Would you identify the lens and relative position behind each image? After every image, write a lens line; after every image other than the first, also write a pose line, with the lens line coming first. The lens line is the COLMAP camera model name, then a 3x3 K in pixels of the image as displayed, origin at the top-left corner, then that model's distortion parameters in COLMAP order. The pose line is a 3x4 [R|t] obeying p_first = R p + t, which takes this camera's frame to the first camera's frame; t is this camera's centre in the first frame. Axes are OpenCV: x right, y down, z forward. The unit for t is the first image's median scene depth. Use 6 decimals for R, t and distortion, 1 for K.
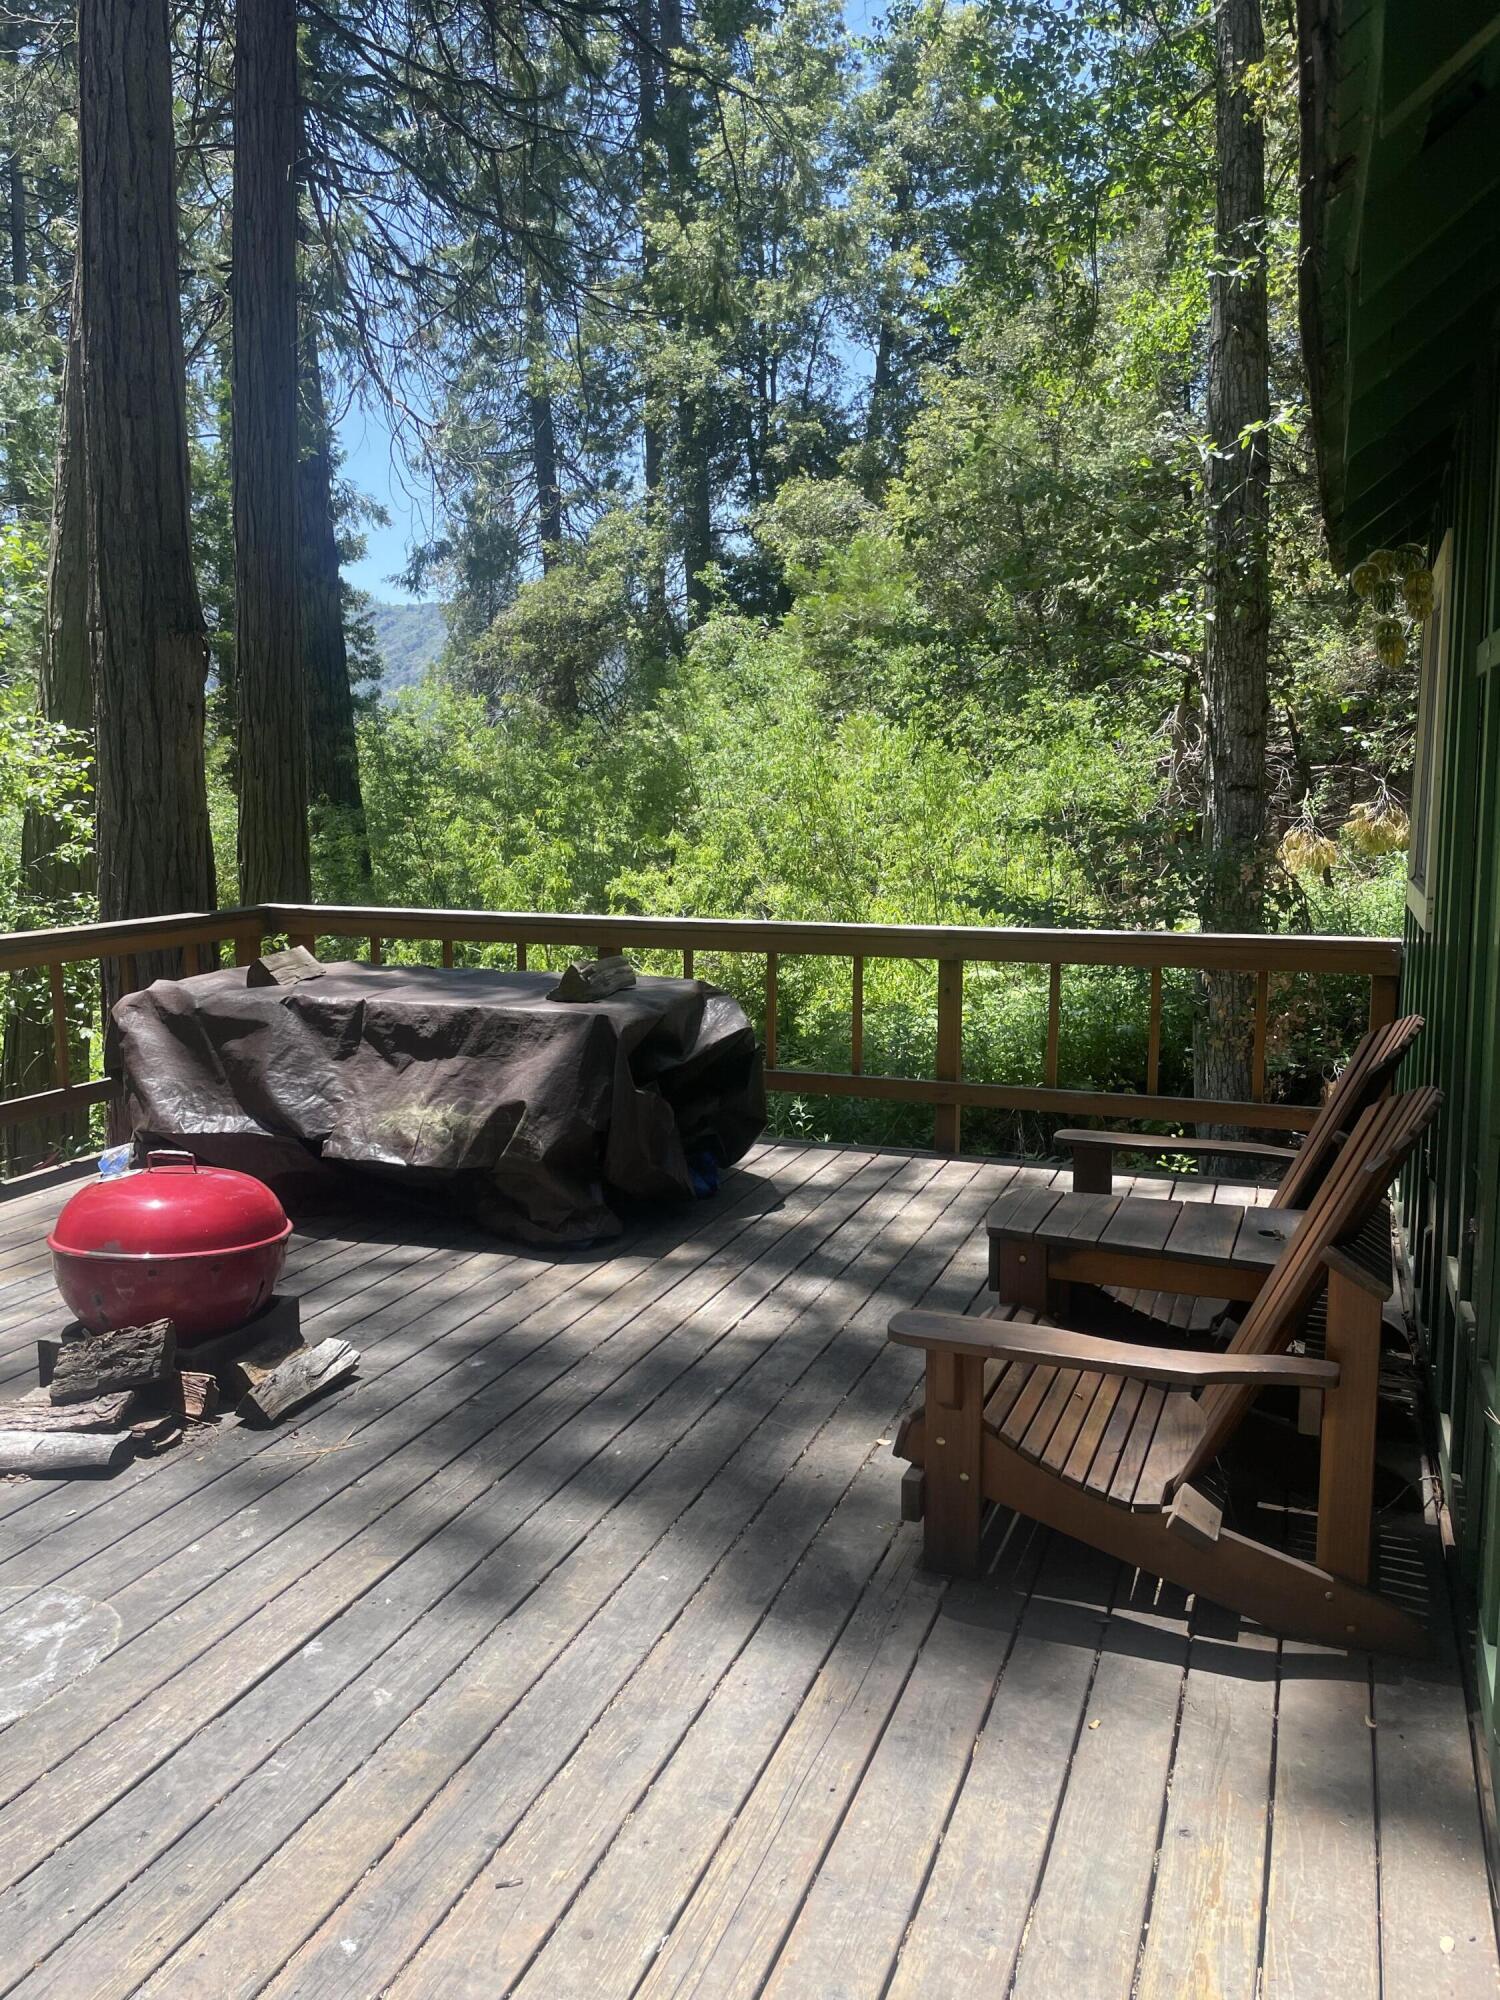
lens RADIAL K [[1548.5, 0, 750.0], [0, 1548.5, 1000.0], [0, 0, 1]] dist [0.114077, -0.158850]
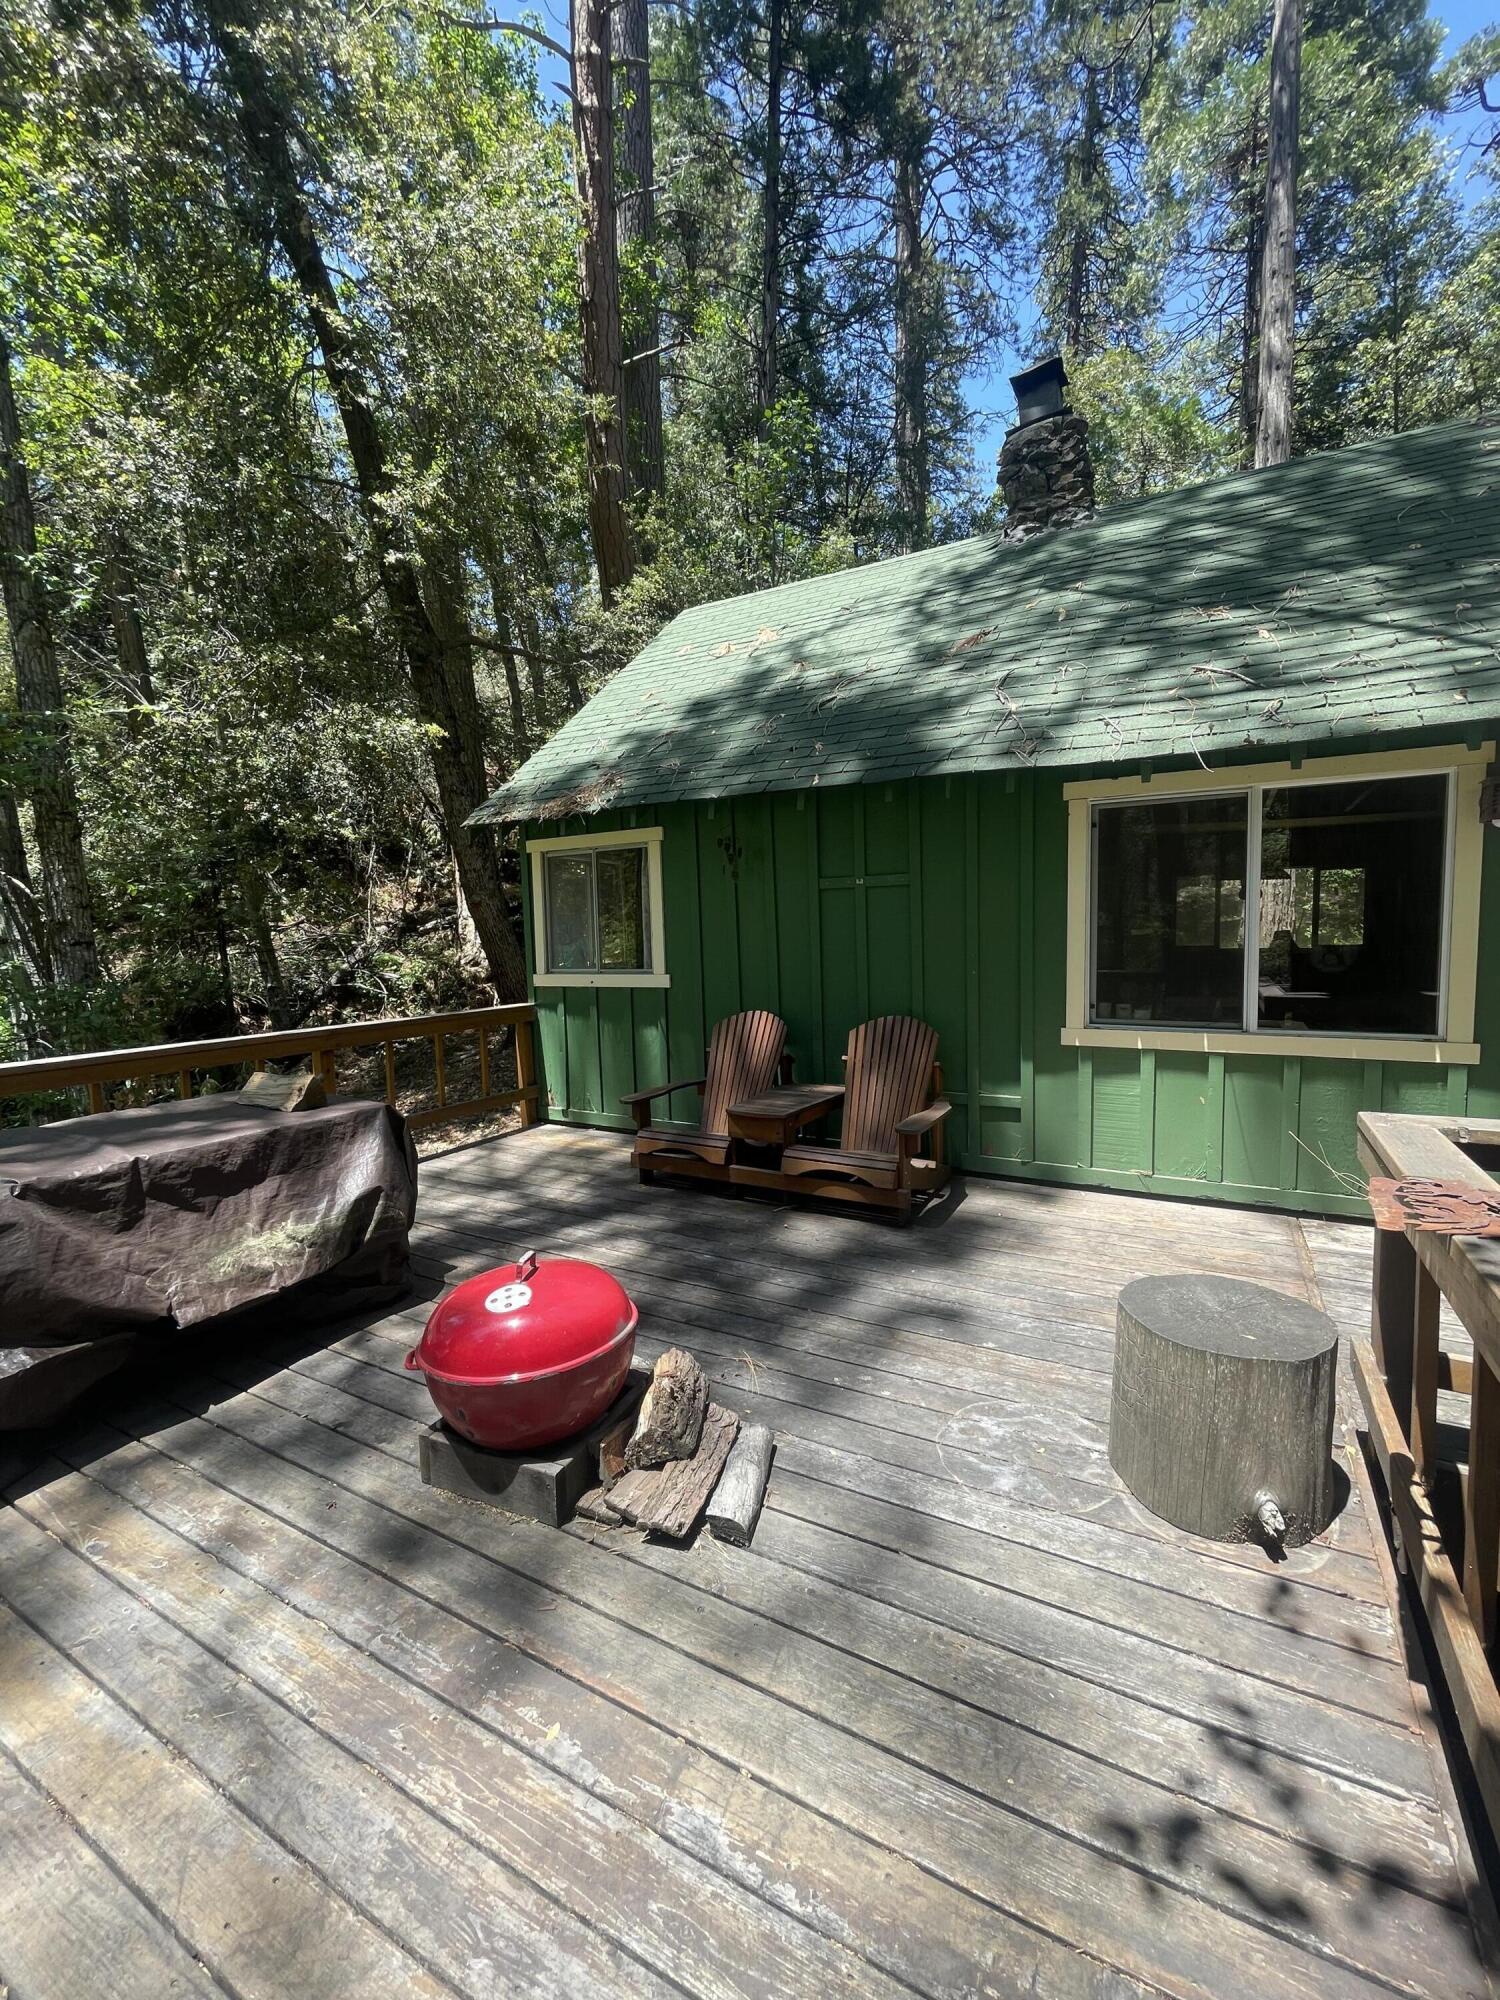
lens RADIAL K [[819.5, 0, 750.0], [0, 819.5, 1000.0], [0, 0, 1]] dist [-0.000525, -0.000024]
pose [[0.140051, -0.064366, 0.988050, -0.882851], [0.160803, 0.986116, 0.041447, -0.068914], [-0.977000, 0.153077, 0.148457, 0.771509]]
